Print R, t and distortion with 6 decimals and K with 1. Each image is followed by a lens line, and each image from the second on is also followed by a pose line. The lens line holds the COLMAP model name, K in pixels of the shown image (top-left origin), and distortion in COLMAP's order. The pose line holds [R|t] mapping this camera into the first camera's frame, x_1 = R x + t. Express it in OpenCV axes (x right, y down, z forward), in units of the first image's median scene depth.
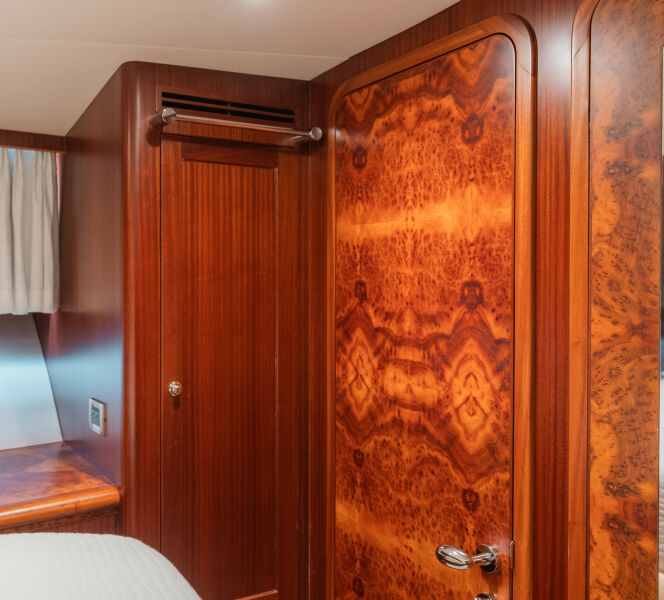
lens RADIAL K [[704.7, 0, 323.3], [0, 704.7, 321.5], [0, 0, 1]] dist [-0.009956, 0.000000]
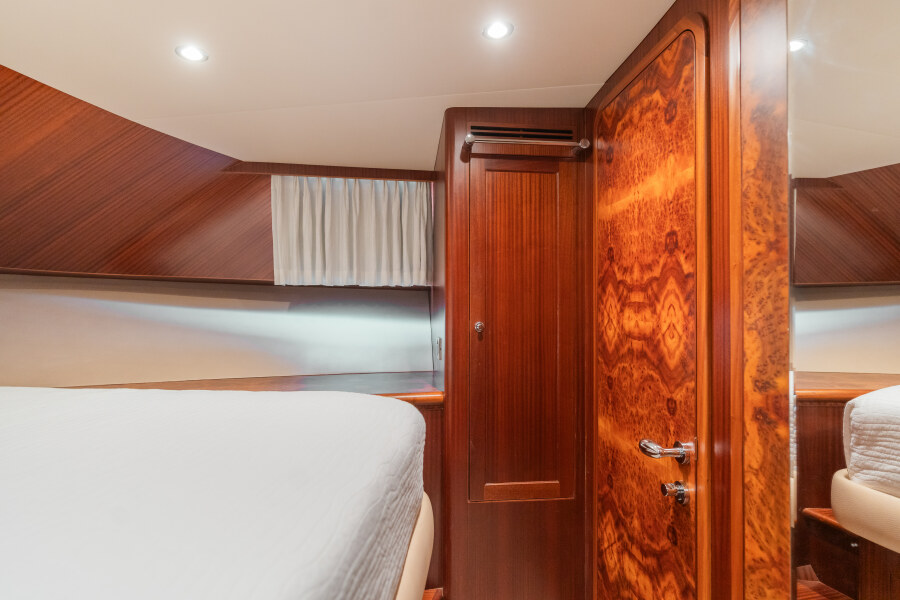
lens RADIAL K [[504.3, 0, 449.9], [0, 504.3, 300.0], [0, 0, 1]] dist [-0.009888, 0.000721]
pose [[0.918677, -0.000299, -0.395009, 0.169751], [-0.010016, 0.999661, -0.024052, 0.076236], [0.394882, 0.026052, 0.918363, 0.017408]]
